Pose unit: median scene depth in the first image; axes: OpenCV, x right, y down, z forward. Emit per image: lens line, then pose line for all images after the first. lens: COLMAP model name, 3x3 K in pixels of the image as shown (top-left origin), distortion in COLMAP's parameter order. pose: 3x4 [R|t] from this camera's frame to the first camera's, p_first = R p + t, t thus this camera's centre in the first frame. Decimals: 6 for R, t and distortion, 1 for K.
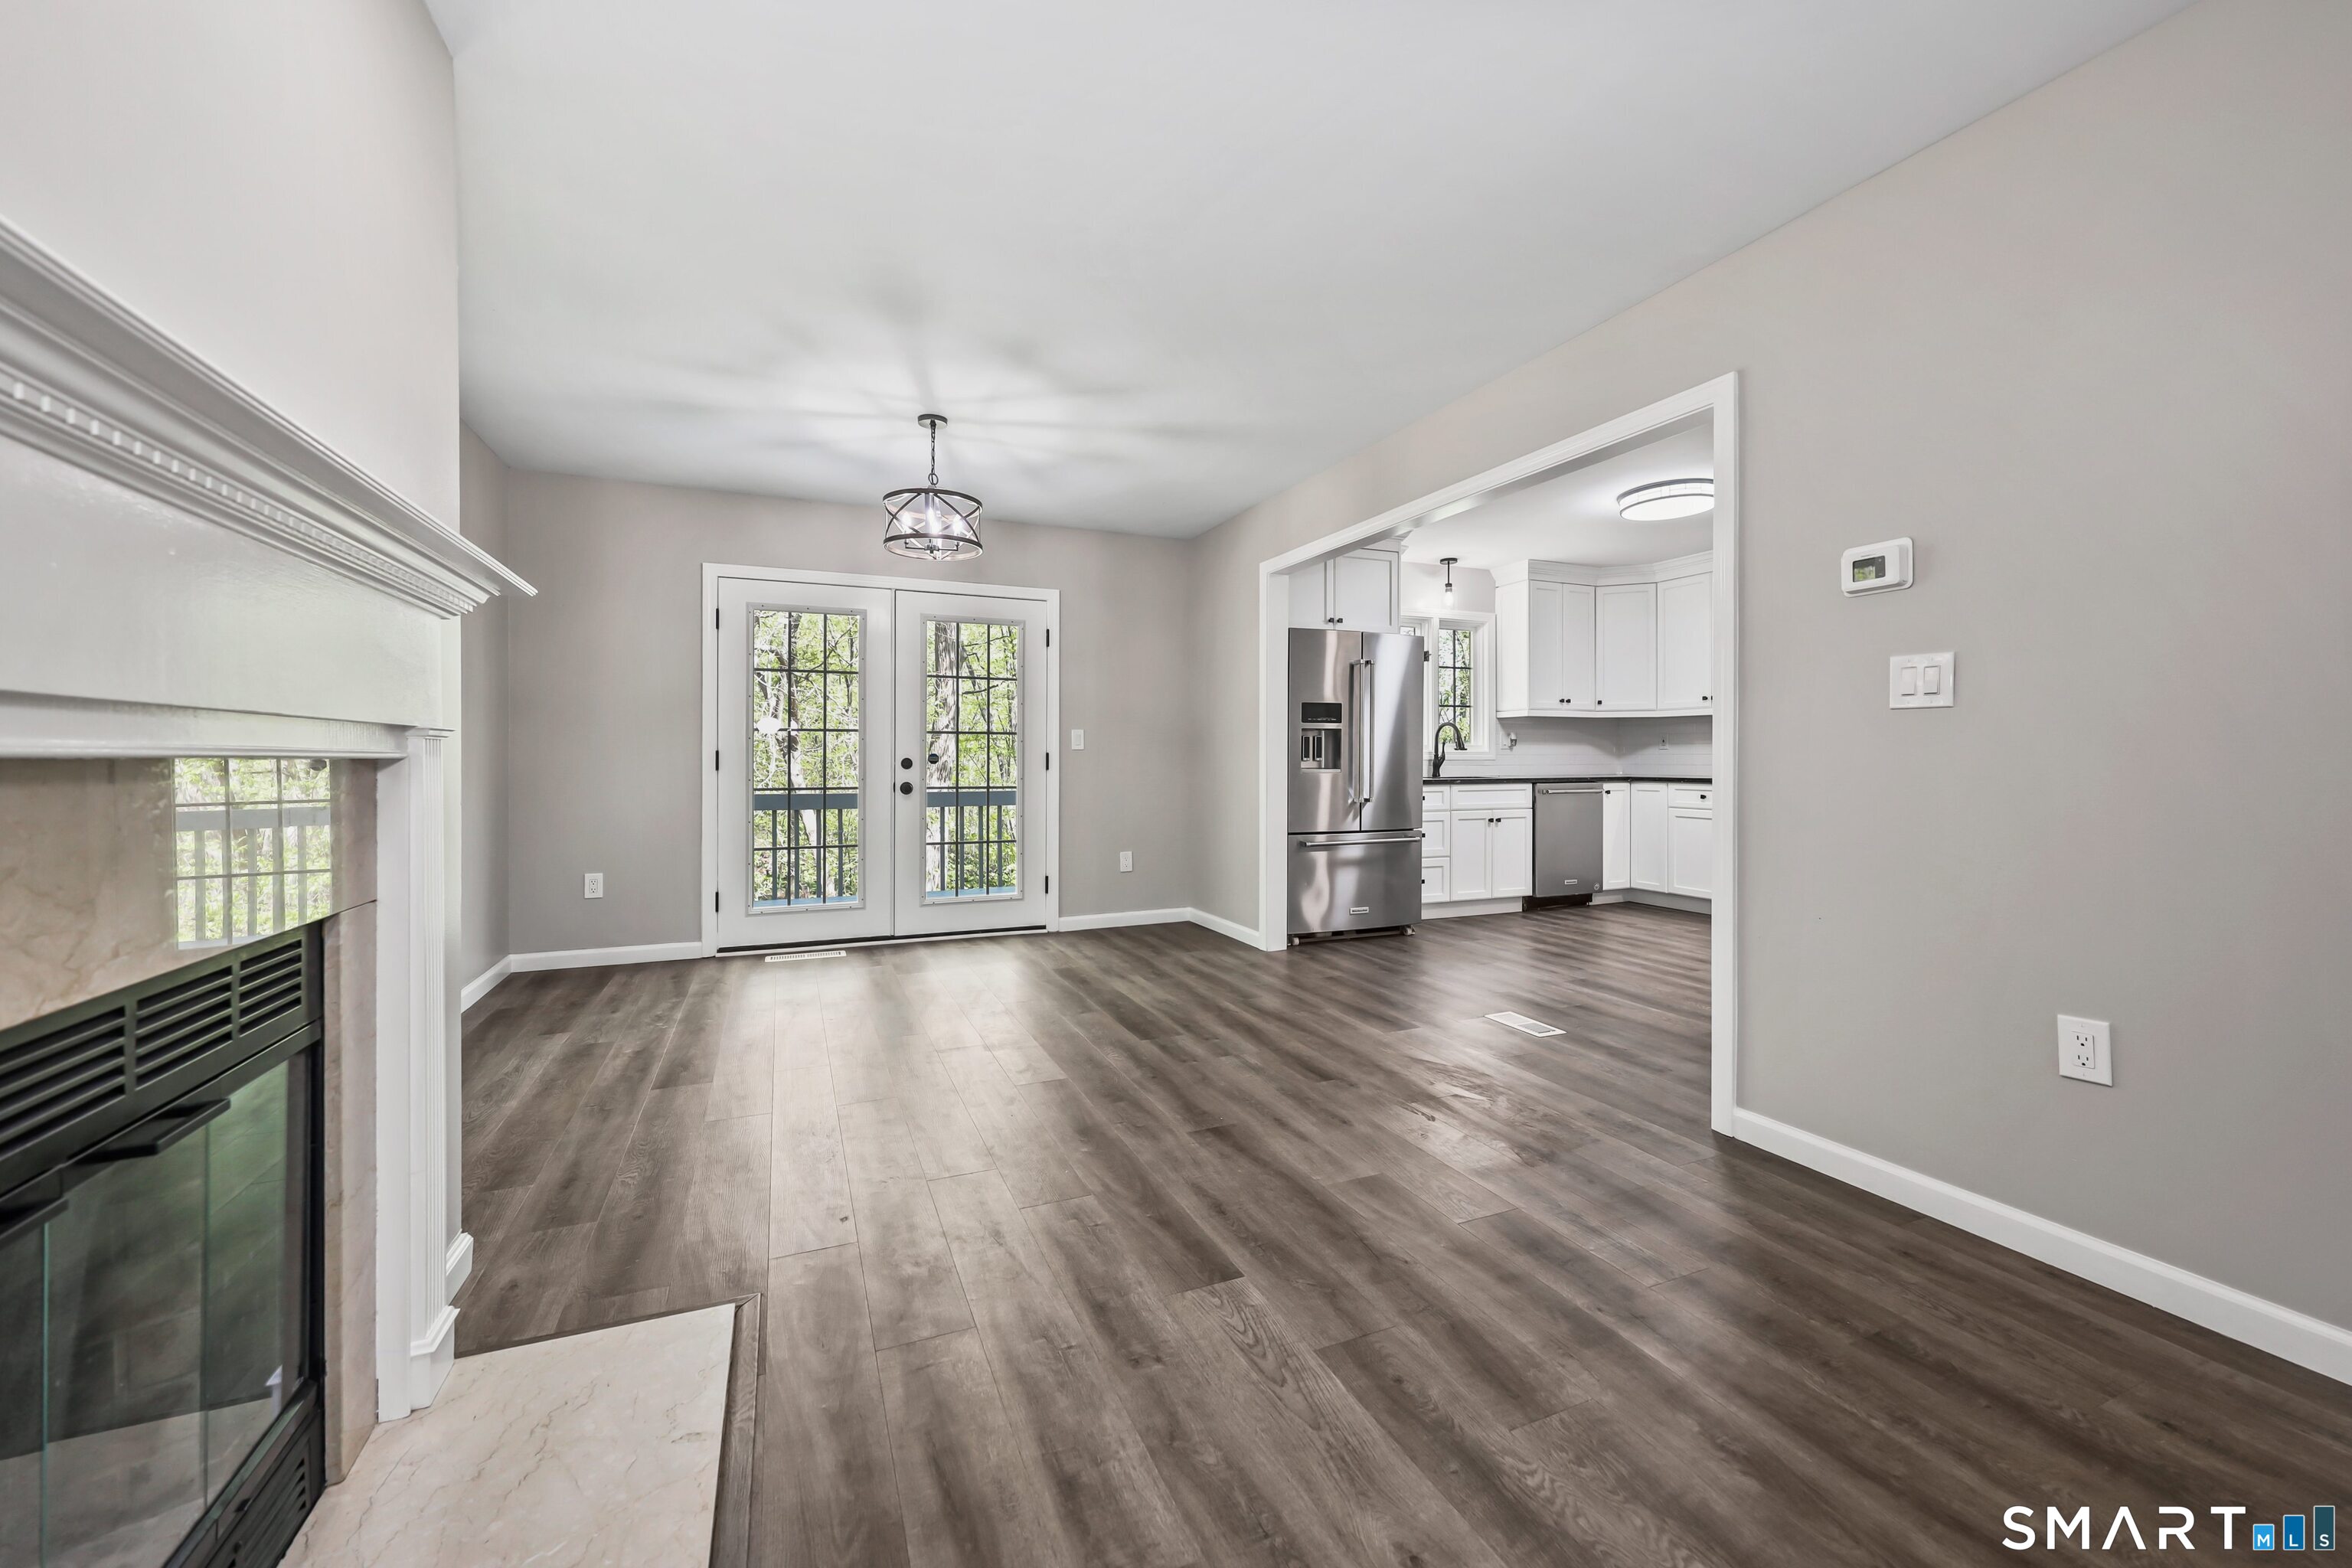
lens RADIAL K [[935.0, 0, 1165.9], [0, 935.0, 766.5], [0, 0, 1]] dist [0.004117, 0.000256]
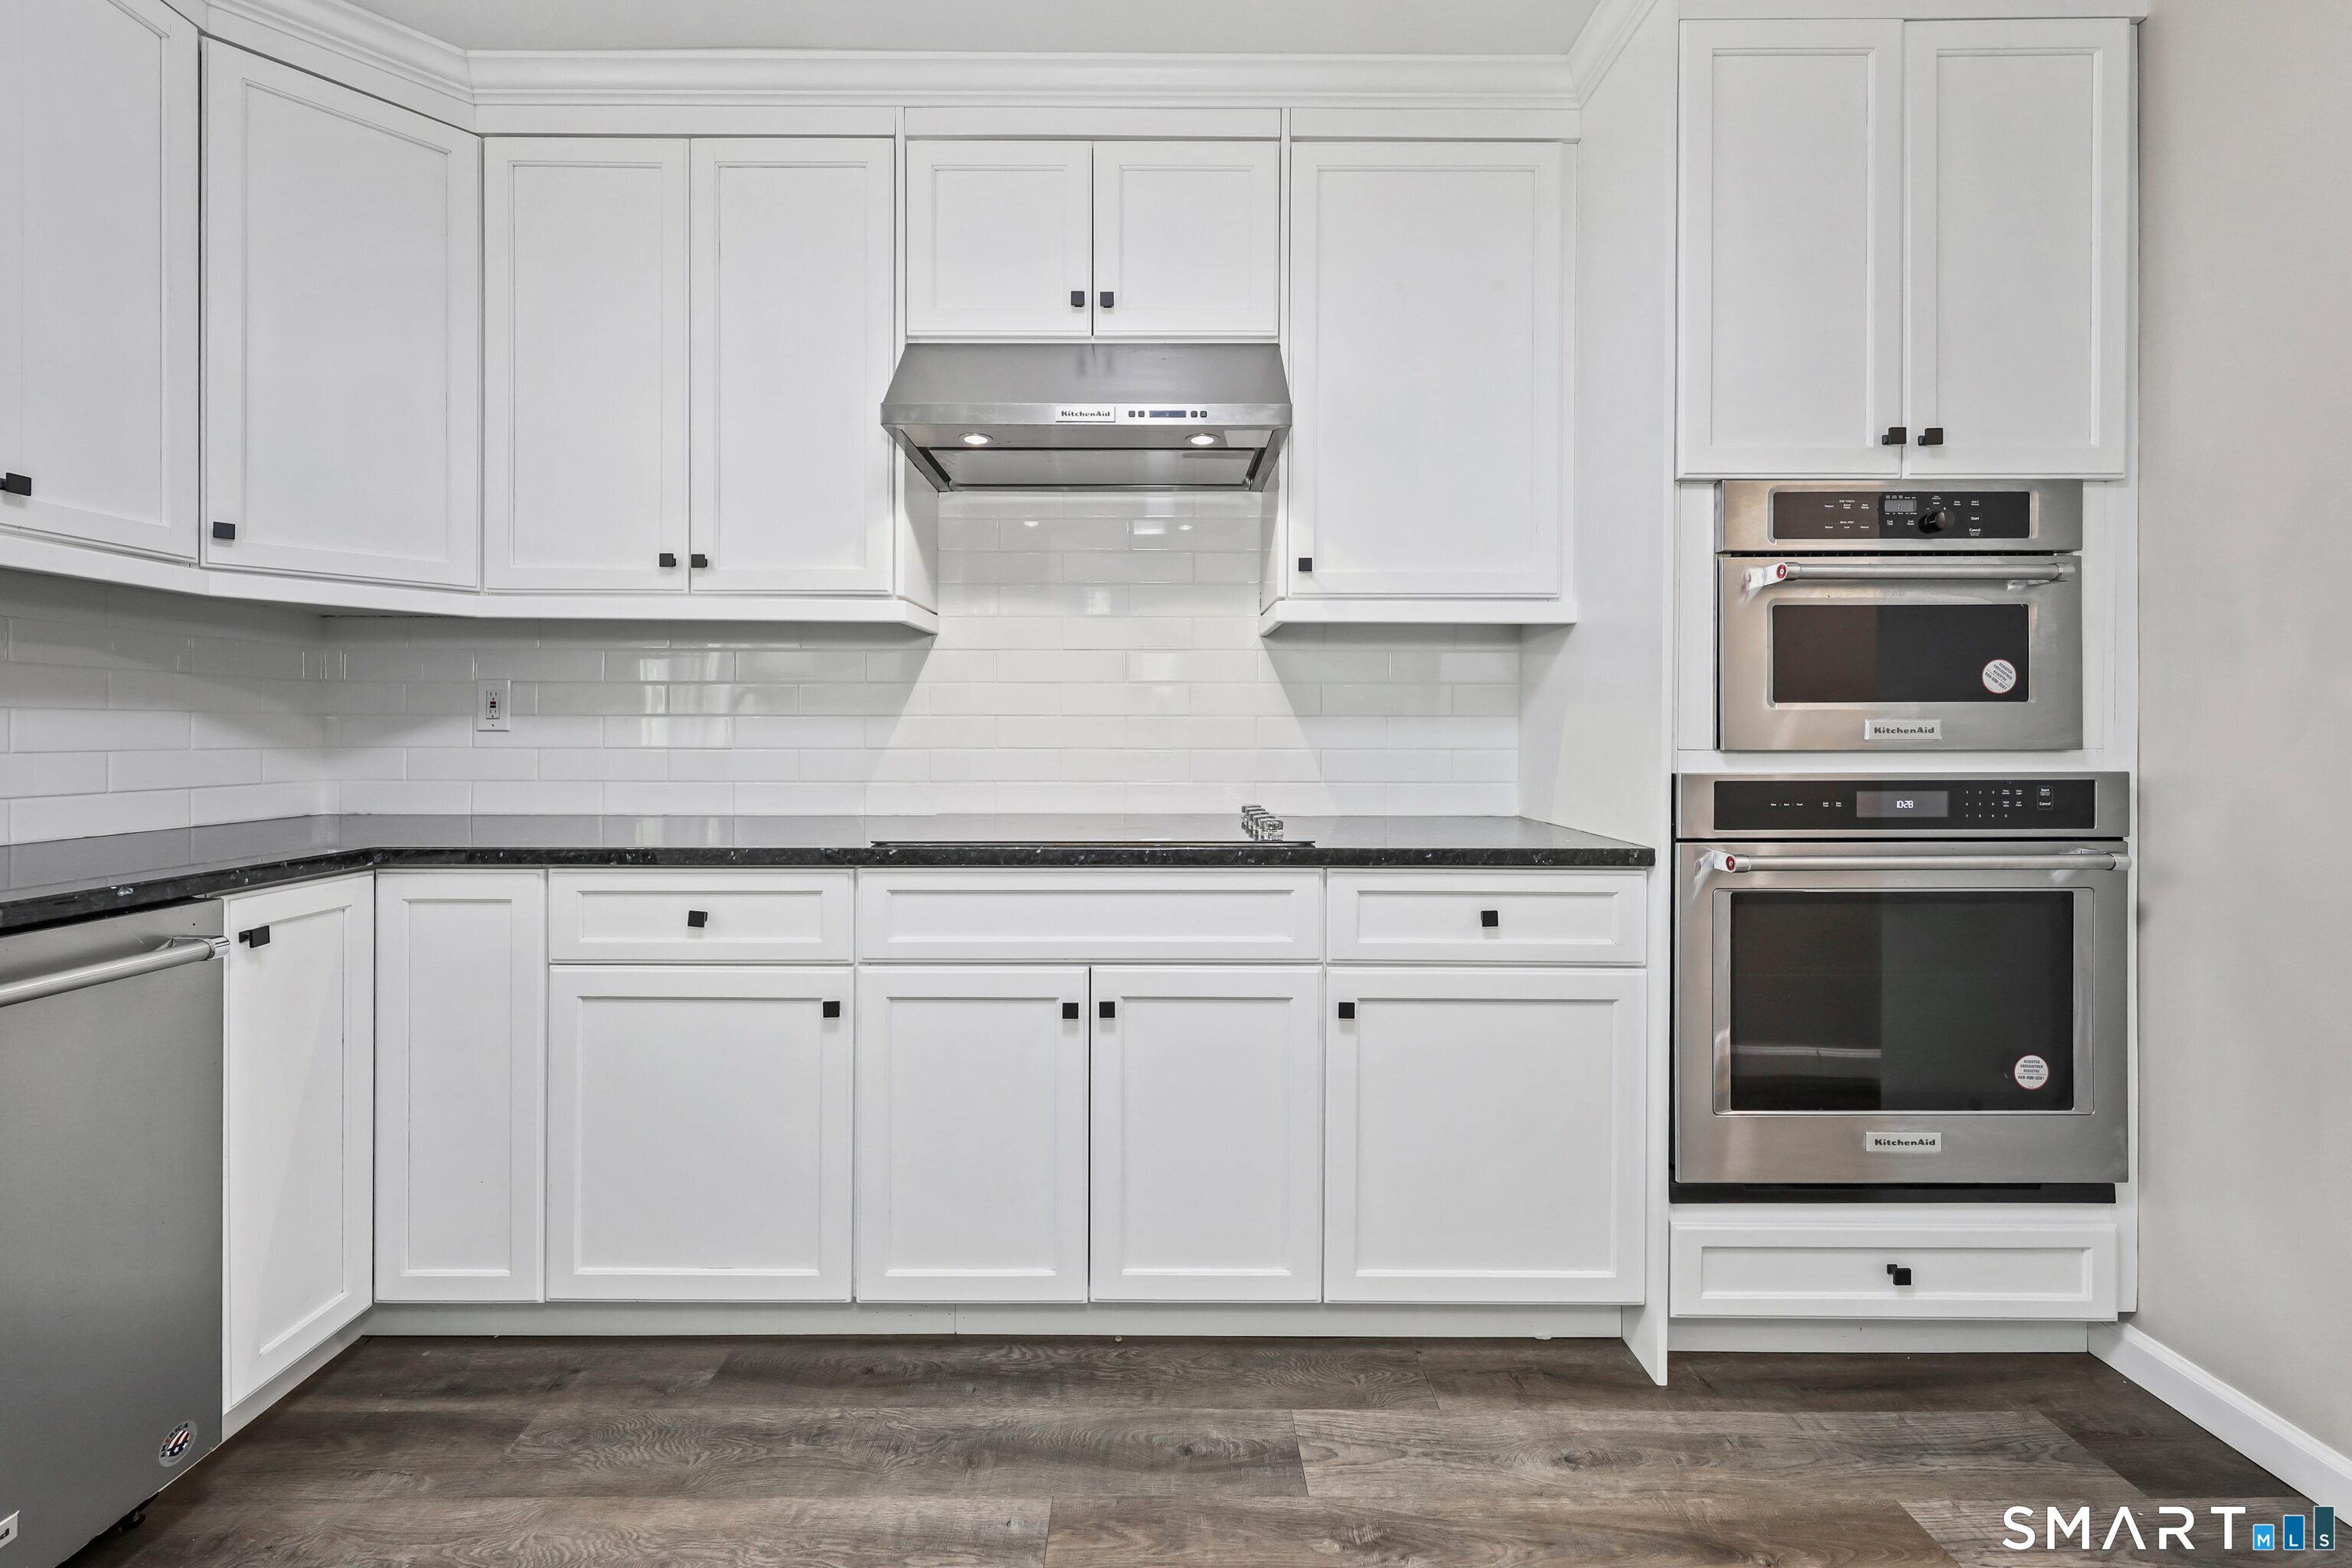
lens RADIAL K [[946.0, 0, 1181.2], [0, 946.0, 734.8], [0, 0, 1]] dist [-0.002155, -0.000652]
pose [[0.389362, 0.000135, 0.921085, 0.361753], [0.000207, 1.000000, -0.000234, -0.018014], [-0.921085, 0.000282, 0.389362, 0.732183]]
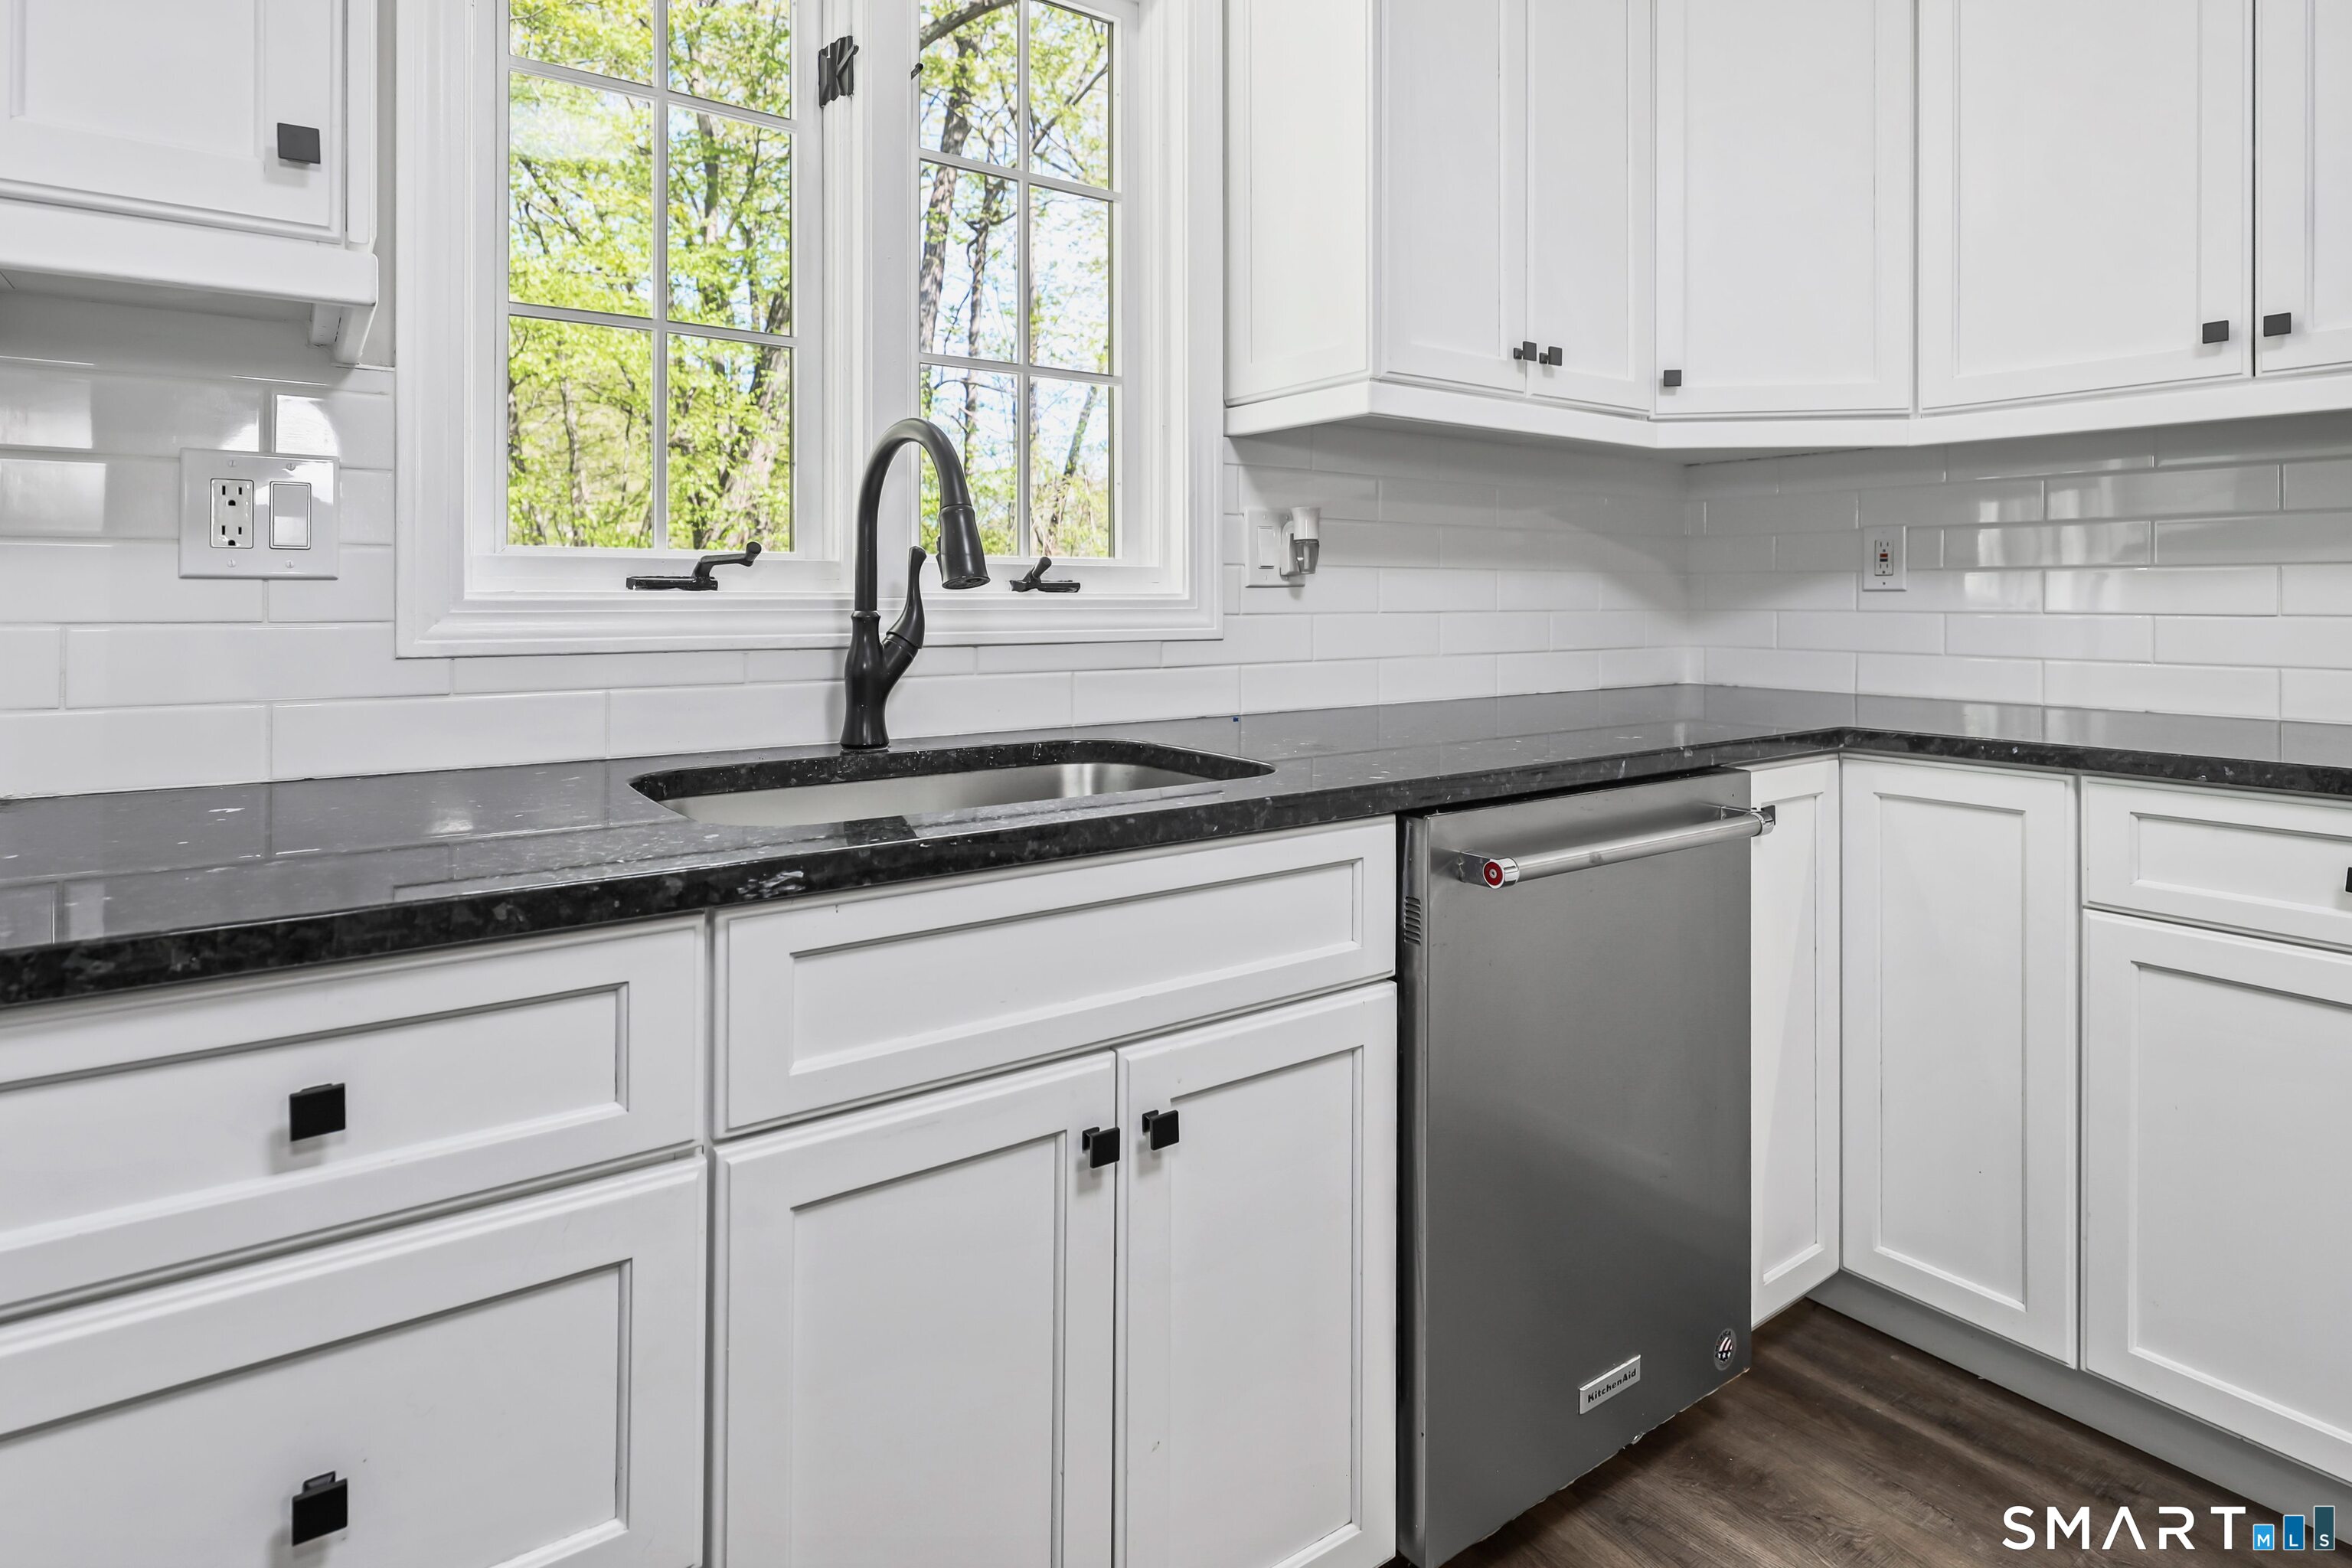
lens RADIAL K [[1251.3, 0, 1165.7], [0, 1251.3, 598.5], [0, 0, 1]] dist [0.002259, -0.000186]
pose [[0.976859, 0.002517, 0.213869, 0.302000], [-0.002115, 0.999996, -0.002107, -0.016077], [-0.213873, 0.001606, 0.976860, 0.785637]]
